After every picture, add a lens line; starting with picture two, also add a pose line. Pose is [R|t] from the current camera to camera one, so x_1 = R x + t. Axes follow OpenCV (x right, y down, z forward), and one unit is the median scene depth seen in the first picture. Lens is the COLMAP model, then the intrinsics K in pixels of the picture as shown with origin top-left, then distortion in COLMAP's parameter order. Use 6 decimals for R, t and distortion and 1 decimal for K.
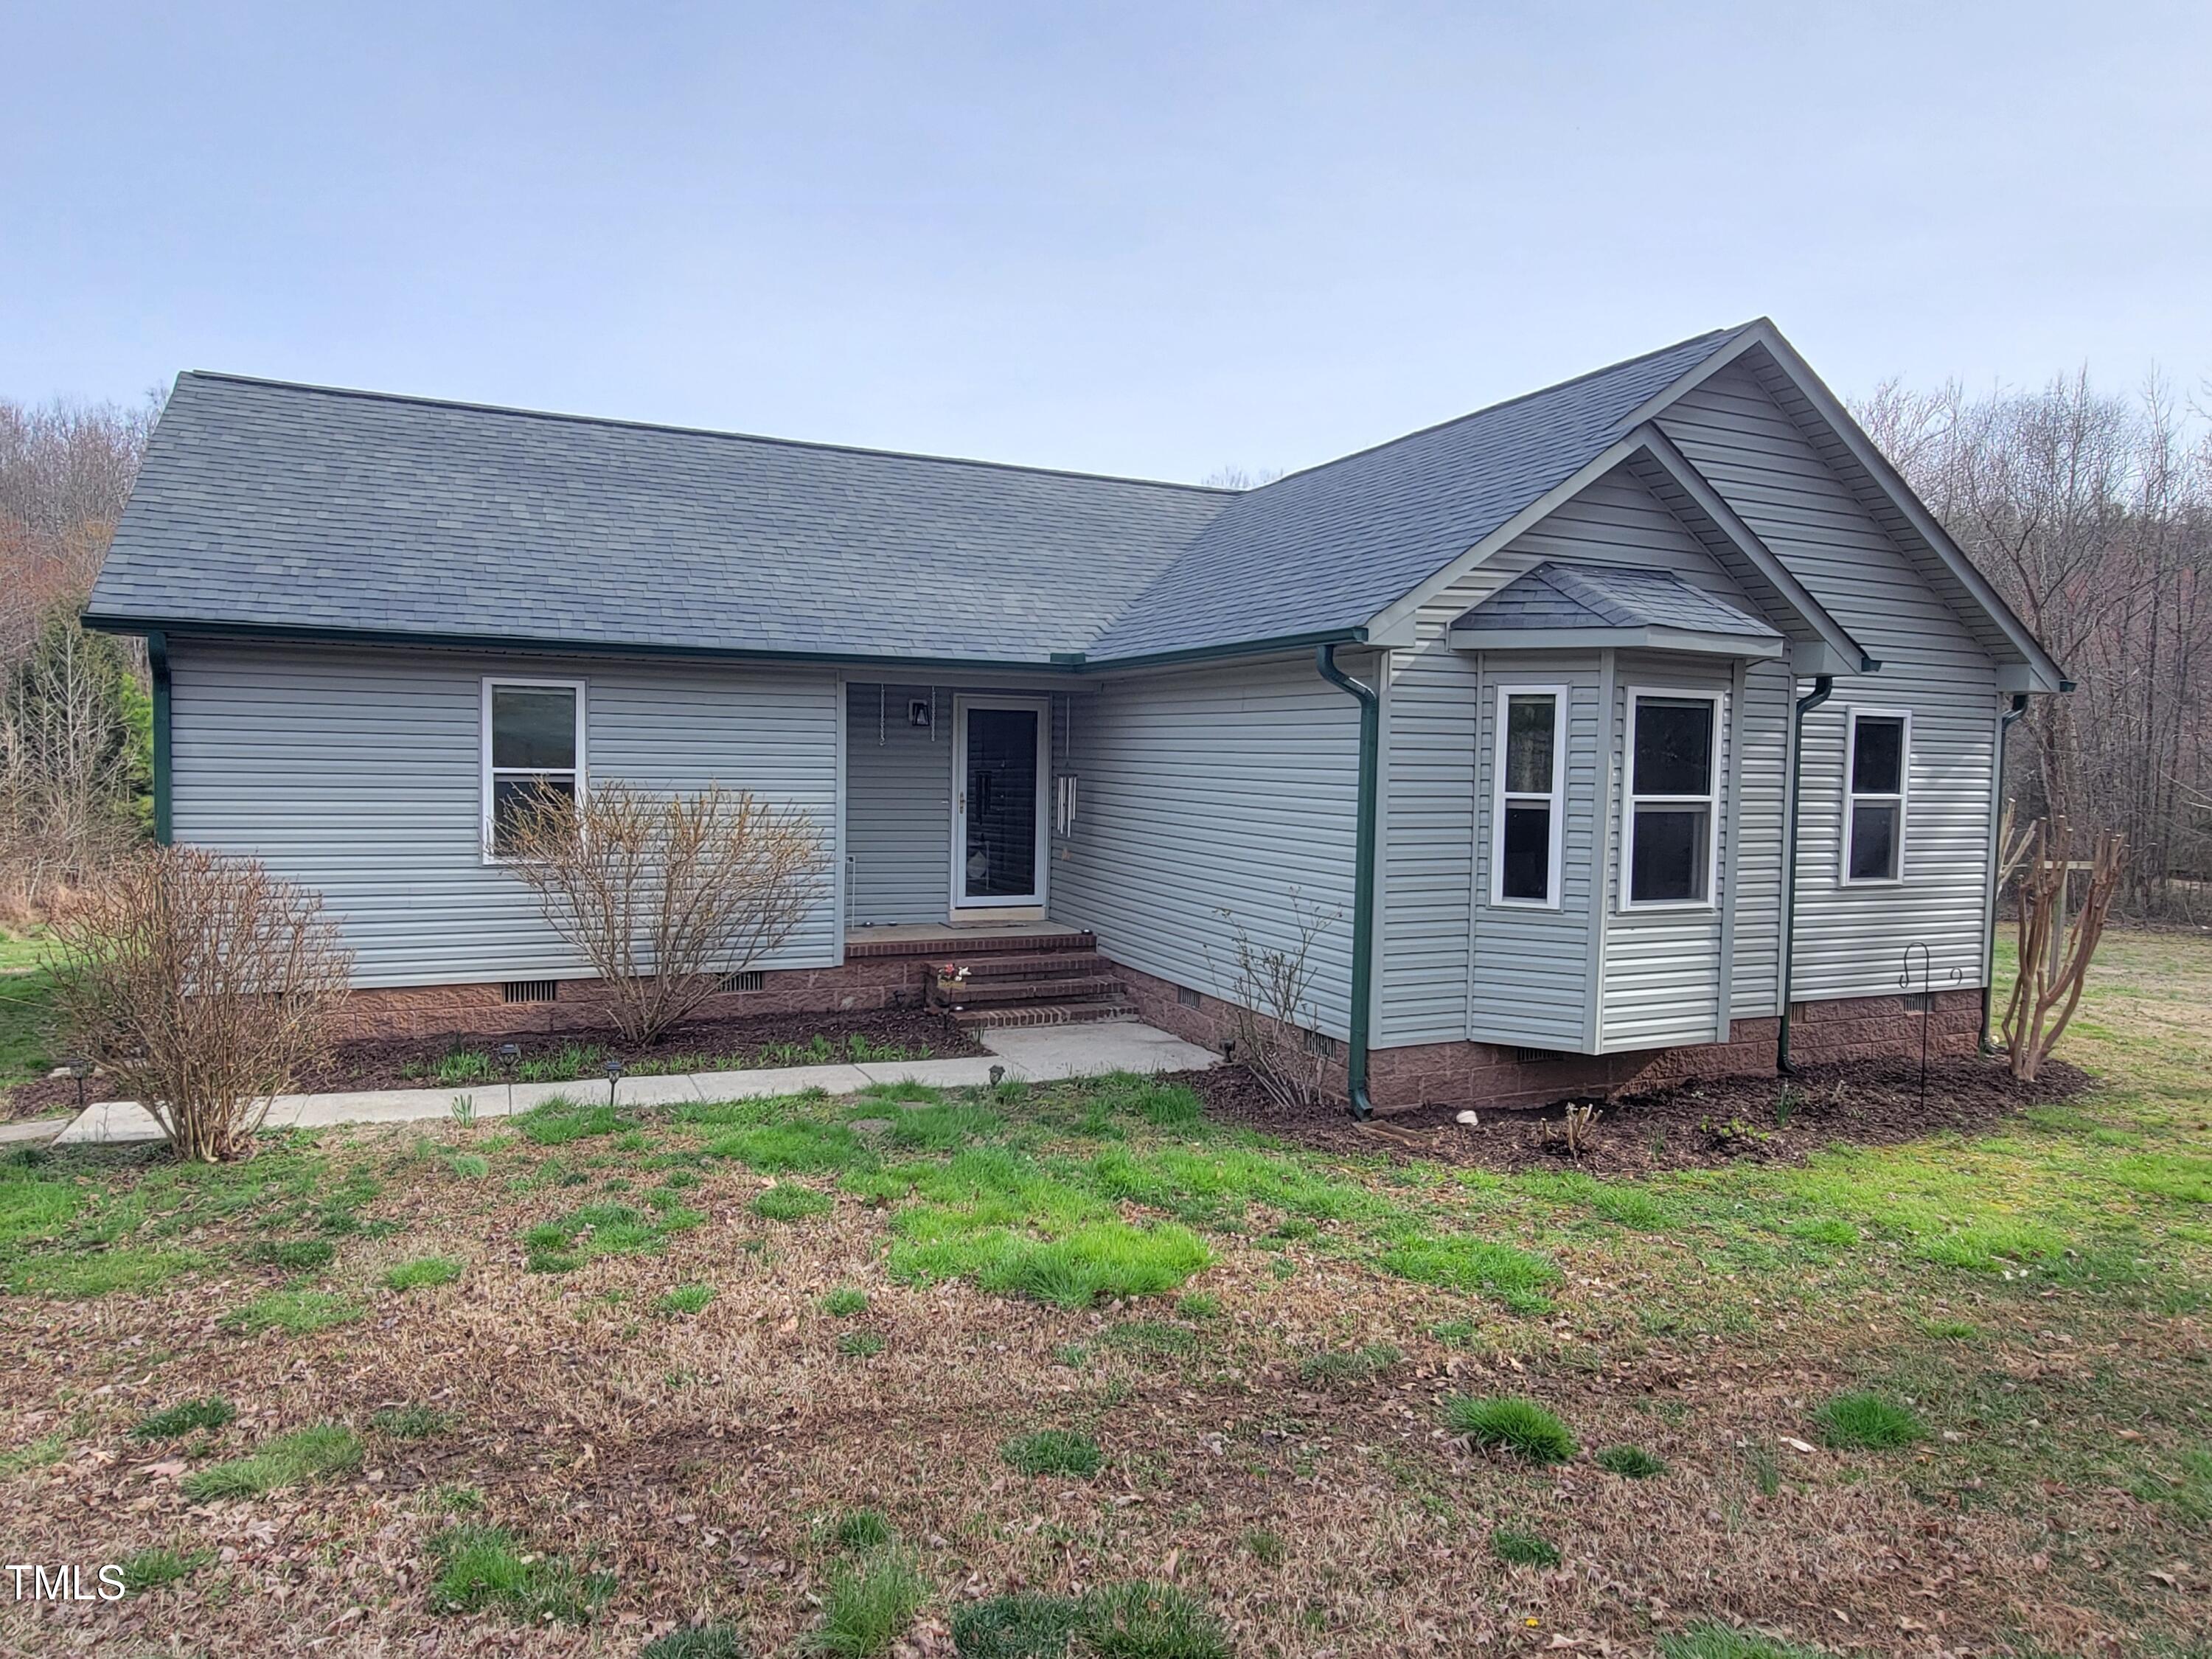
lens RADIAL K [[895.7, 0, 1106.4], [0, 895.7, 827.1], [0, 0, 1]] dist [0.000274, 0.000468]
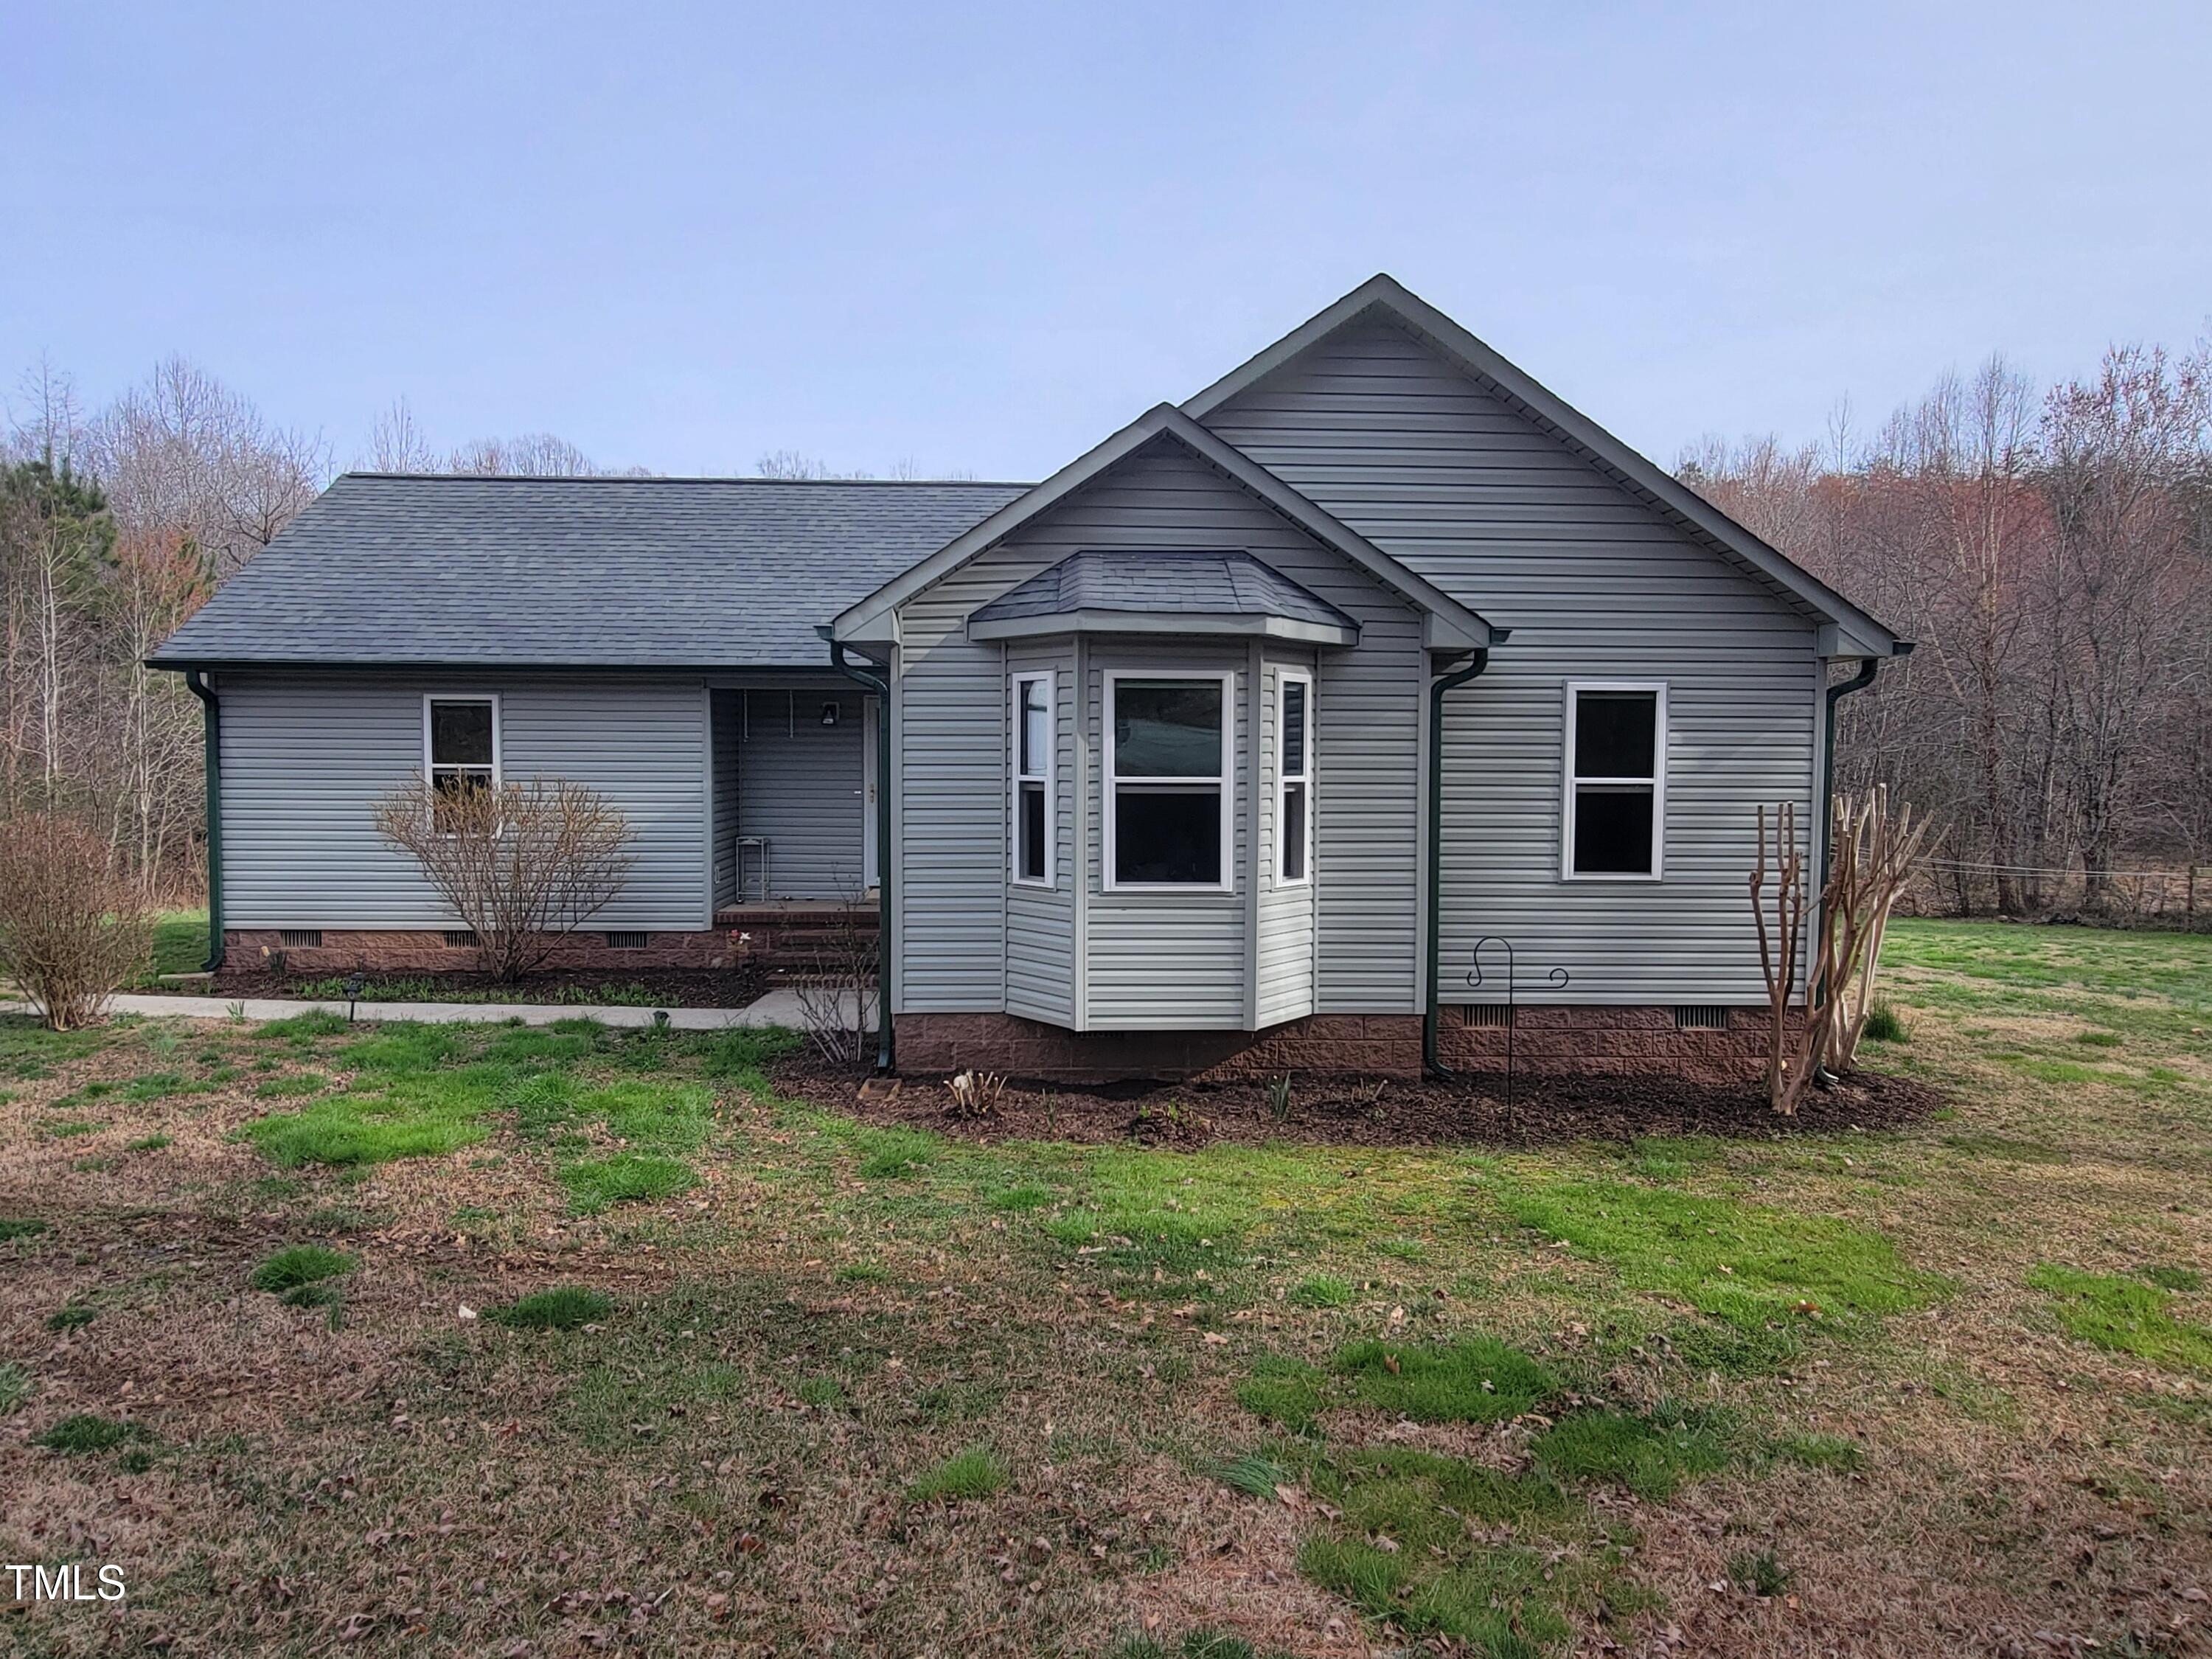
lens RADIAL K [[895.7, 0, 1204.5], [0, 895.7, 824.2], [0, 0, 1]] dist [0.000274, 0.000468]
pose [[0.966358, 0.006991, -0.257108, 0.773635], [-0.007559, 0.999971, -0.001221, 0.015031], [0.257091, 0.003124, 0.966382, 0.039693]]
